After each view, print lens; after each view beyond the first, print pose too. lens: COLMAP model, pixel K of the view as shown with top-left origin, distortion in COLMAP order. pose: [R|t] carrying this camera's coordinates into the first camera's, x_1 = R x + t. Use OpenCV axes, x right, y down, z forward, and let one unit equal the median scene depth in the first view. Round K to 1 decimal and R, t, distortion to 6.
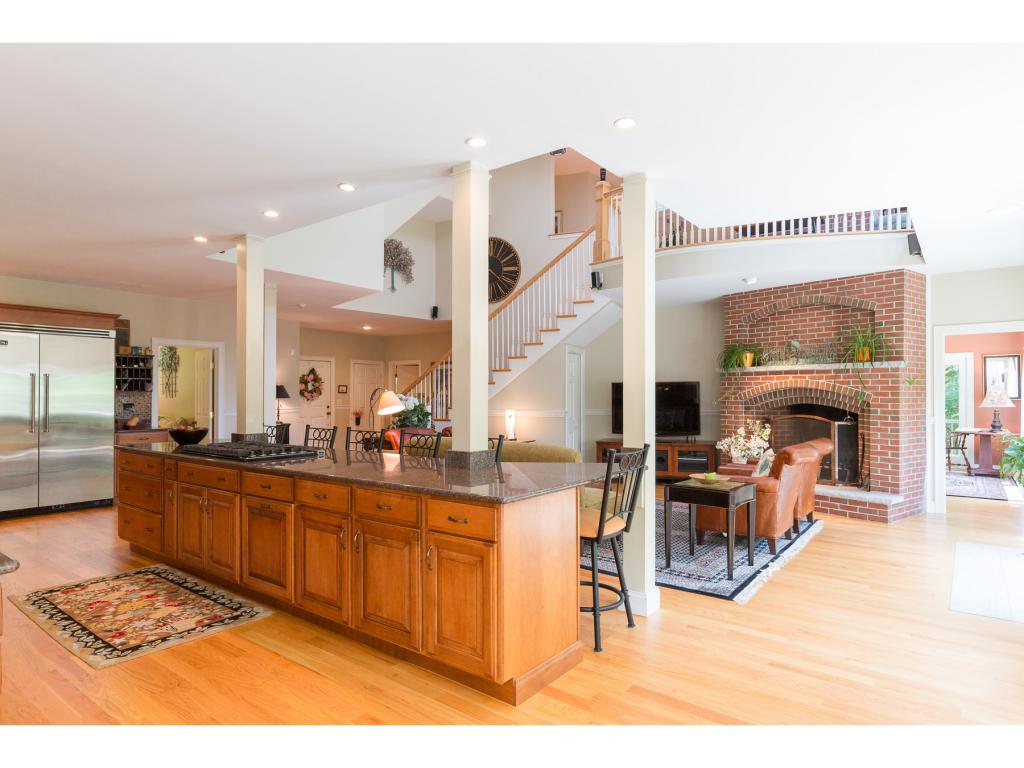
lens RADIAL K [[596.6, 0, 512.0], [0, 596.6, 384.0], [0, 0, 1]] dist [-0.001506, -0.000845]
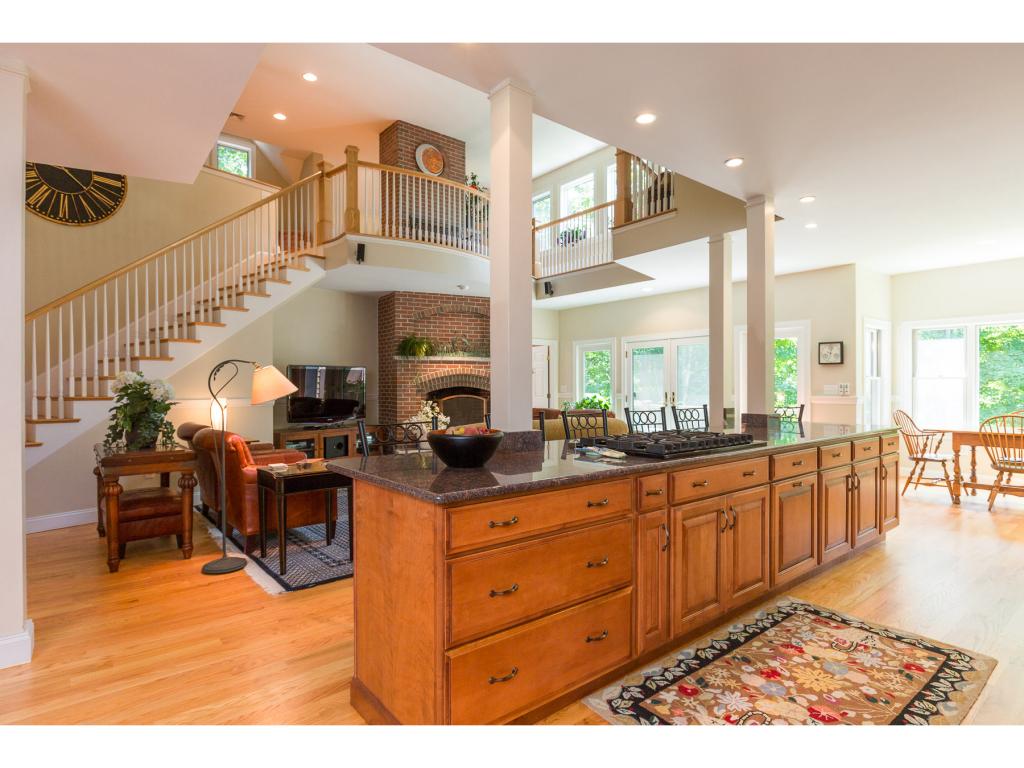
lens RADIAL K [[550.2, 0, 512.0], [0, 550.2, 384.0], [0, 0, 1]] dist [-0.000245, -0.000104]
pose [[0.219972, 0.002320, 0.975504, -0.975361], [-0.015926, 0.999872, 0.001213, 0.035138], [-0.975376, -0.015803, 0.219980, 0.893312]]
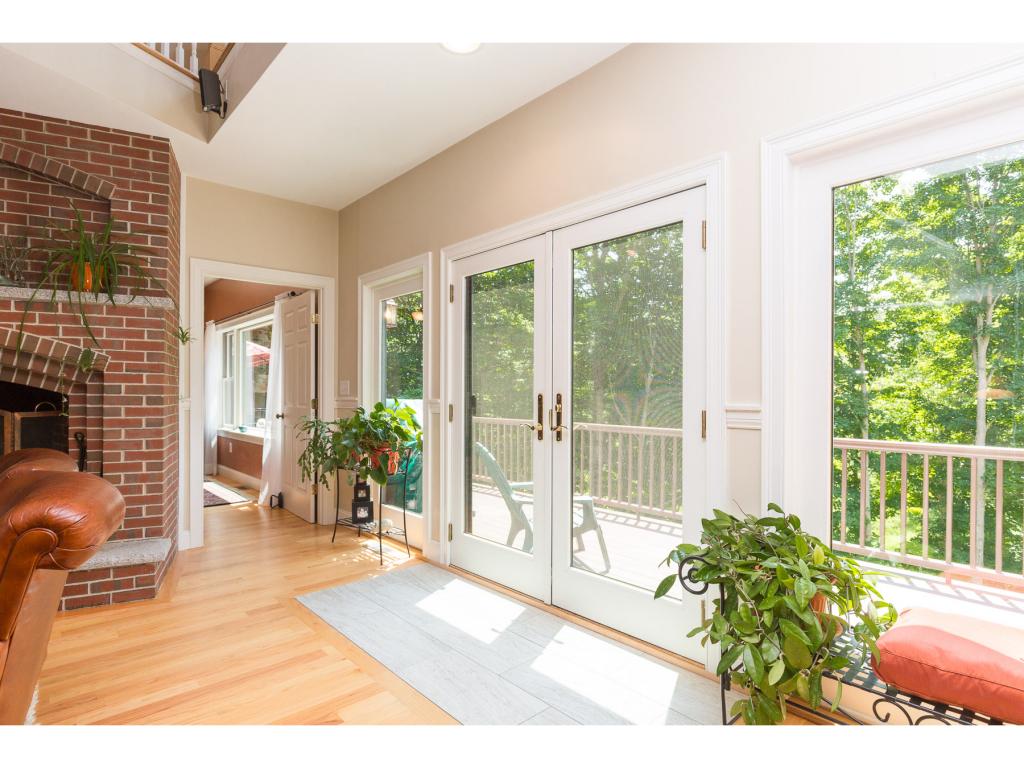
lens RADIAL K [[550.2, 0, 512.0], [0, 550.2, 384.0], [0, 0, 1]] dist [-0.000245, -0.000104]
pose [[0.160645, 0.002041, 0.987010, 0.237155], [-0.023415, 0.999724, 0.001744, 0.041932], [-0.986734, -0.023391, 0.160648, 0.734551]]
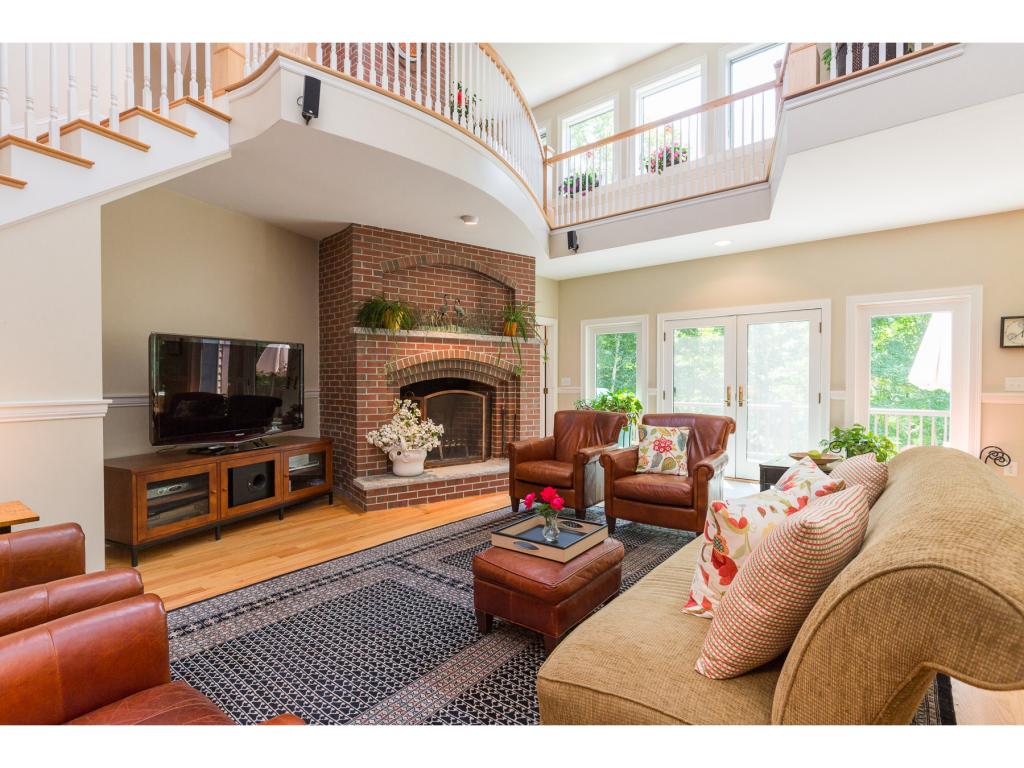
lens RADIAL K [[487.4, 0, 512.0], [0, 487.4, 384.0], [0, 0, 1]] dist [-0.001947, -0.000386]
pose [[0.022303, -0.009009, 0.999711, -0.341260], [-0.021060, 0.999733, 0.009479, 0.048846], [-0.999529, -0.021265, 0.022107, 1.283904]]
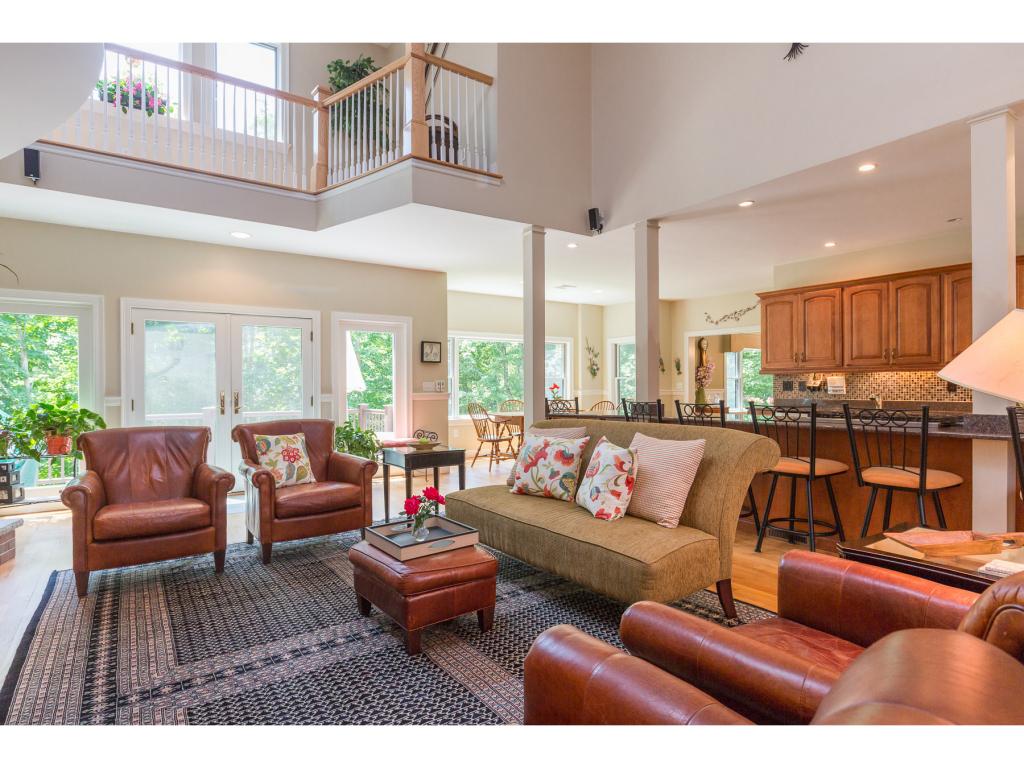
lens RADIAL K [[567.1, 0, 512.0], [0, 567.1, 384.0], [0, 0, 1]] dist [-0.001756, 0.000823]
pose [[-0.957433, 0.006657, 0.288580, -0.111493], [0.000617, 0.999779, -0.021015, 0.062771], [-0.288656, -0.019943, -0.957225, 1.770266]]
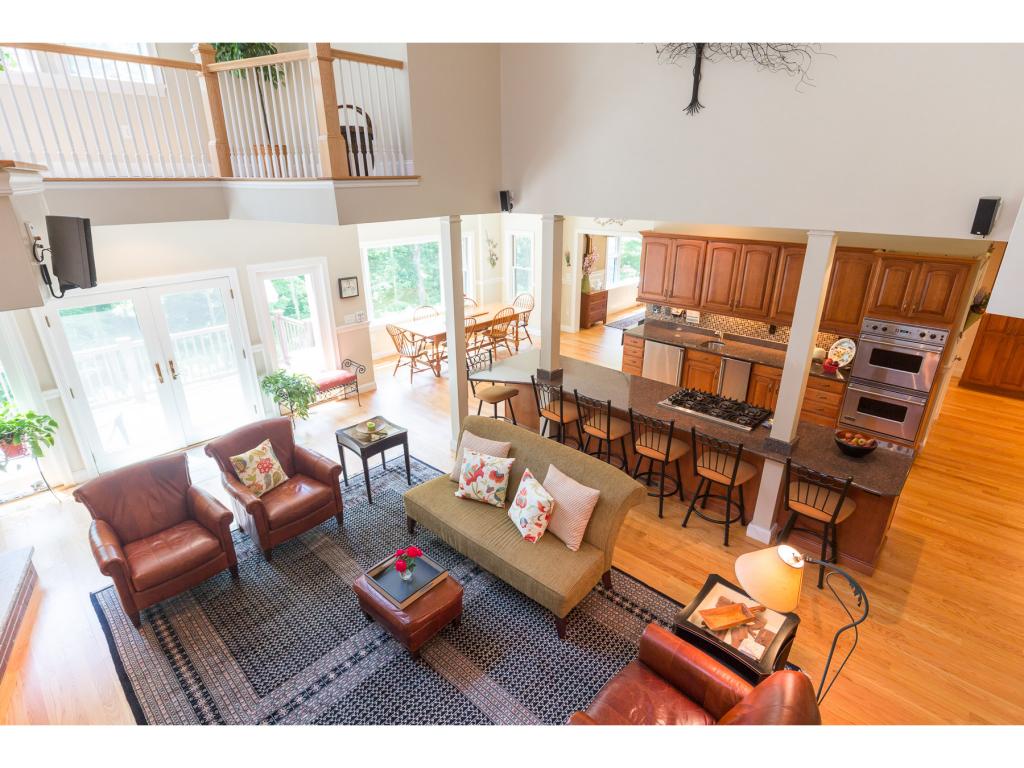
lens RADIAL K [[533.6, 0, 512.0], [0, 533.6, 384.0], [0, 0, 1]] dist [-0.004733, -0.000665]
pose [[-0.996112, -0.025738, 0.084255, -0.066397], [0.005699, 0.935546, 0.353159, -0.317340], [-0.087914, 0.352266, -0.931762, 1.848380]]
